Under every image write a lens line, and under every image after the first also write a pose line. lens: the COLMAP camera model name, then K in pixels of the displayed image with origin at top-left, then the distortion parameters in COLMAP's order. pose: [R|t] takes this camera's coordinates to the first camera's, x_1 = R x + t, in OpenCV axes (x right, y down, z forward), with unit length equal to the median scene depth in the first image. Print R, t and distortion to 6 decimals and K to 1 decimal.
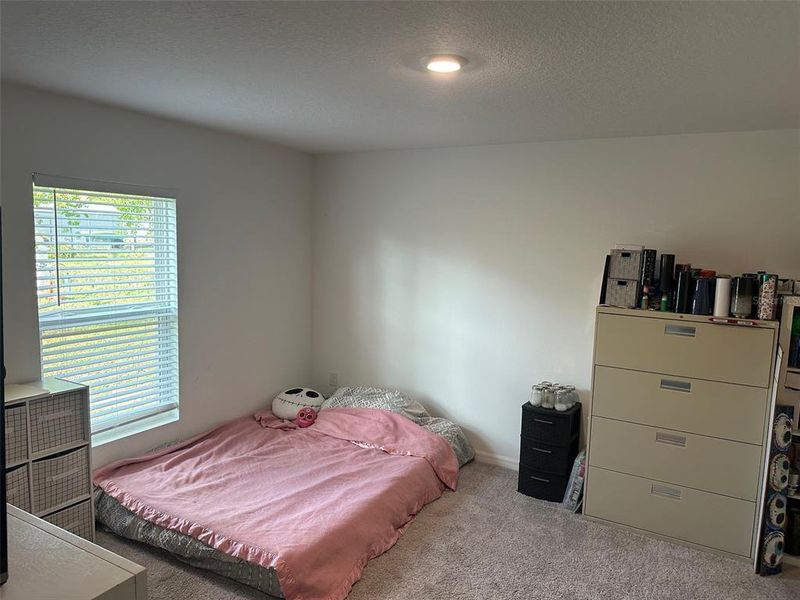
lens RADIAL K [[558.0, 0, 400.0], [0, 558.0, 300.0], [0, 0, 1]] dist [0.004383, 0.001904]
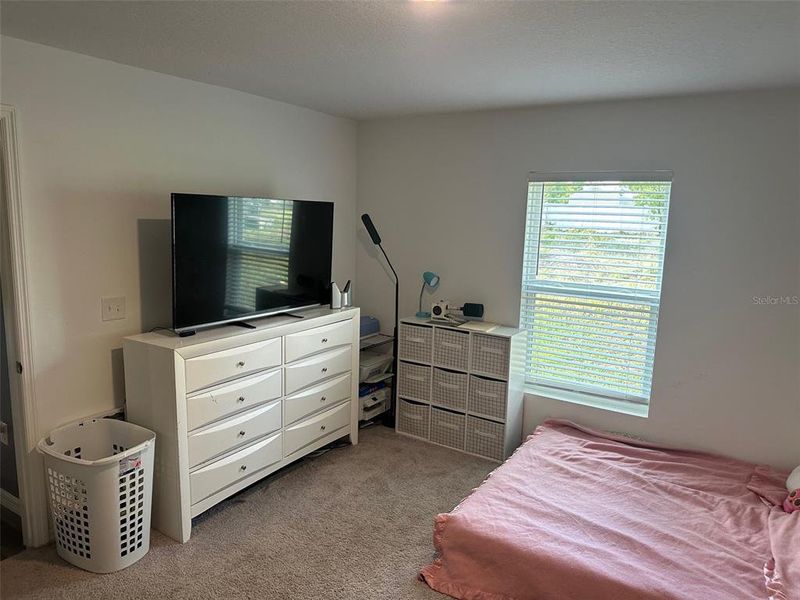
lens RADIAL K [[558.0, 0, 400.0], [0, 558.0, 300.0], [0, 0, 1]] dist [0.004383, 0.001904]
pose [[-0.067475, 0.125577, -0.989787, 0.594780], [-0.137406, 0.981425, 0.133883, -0.054051], [0.988214, 0.145036, -0.048967, 0.671942]]
